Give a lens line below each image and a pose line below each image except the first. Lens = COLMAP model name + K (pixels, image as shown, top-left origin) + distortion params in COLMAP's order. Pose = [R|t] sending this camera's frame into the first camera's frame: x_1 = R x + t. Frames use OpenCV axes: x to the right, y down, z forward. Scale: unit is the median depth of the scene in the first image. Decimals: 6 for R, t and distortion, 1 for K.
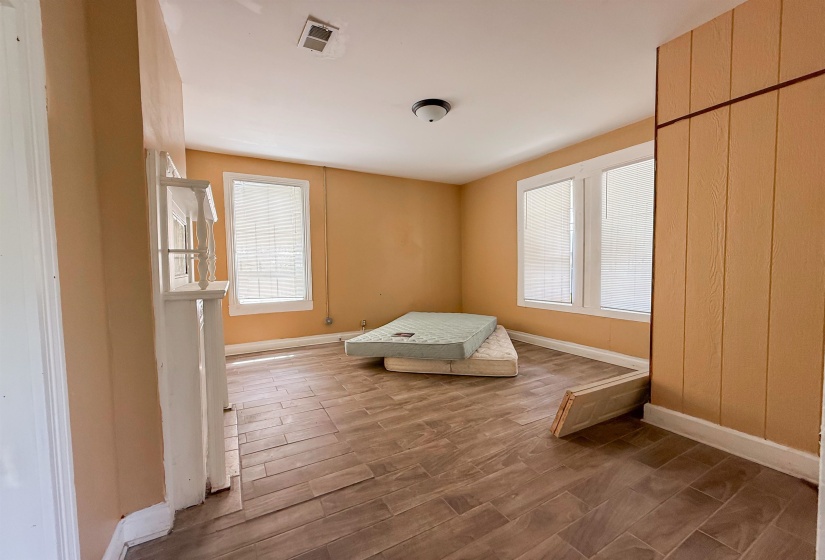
lens RADIAL K [[327.0, 0, 412.1], [0, 327.0, 280.6], [0, 0, 1]] dist [-0.000023, 0.000025]
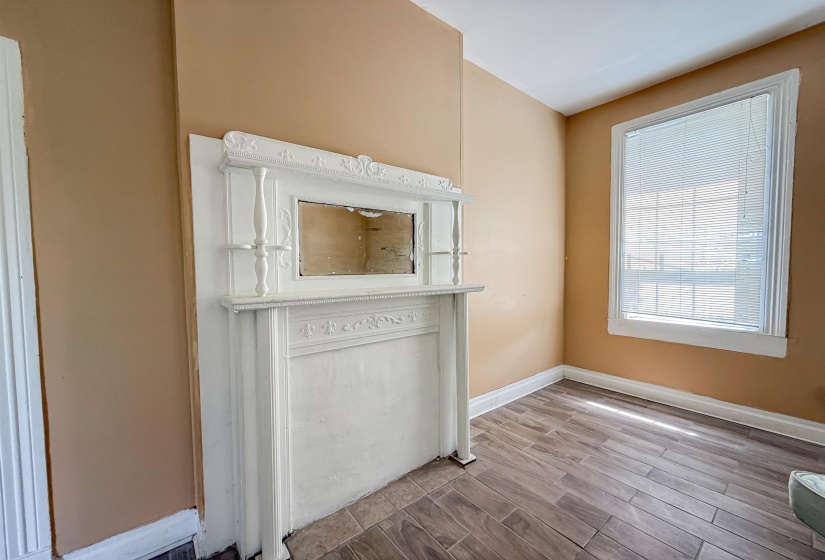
lens RADIAL K [[327.0, 0, 413.4], [0, 327.0, 282.8], [0, 0, 1]] dist [-0.000023, 0.000025]
pose [[0.166130, 0.058637, -0.984359, 0.058421], [-0.040984, 0.997779, 0.052520, -0.020337], [0.985252, 0.031618, 0.168165, 0.462938]]
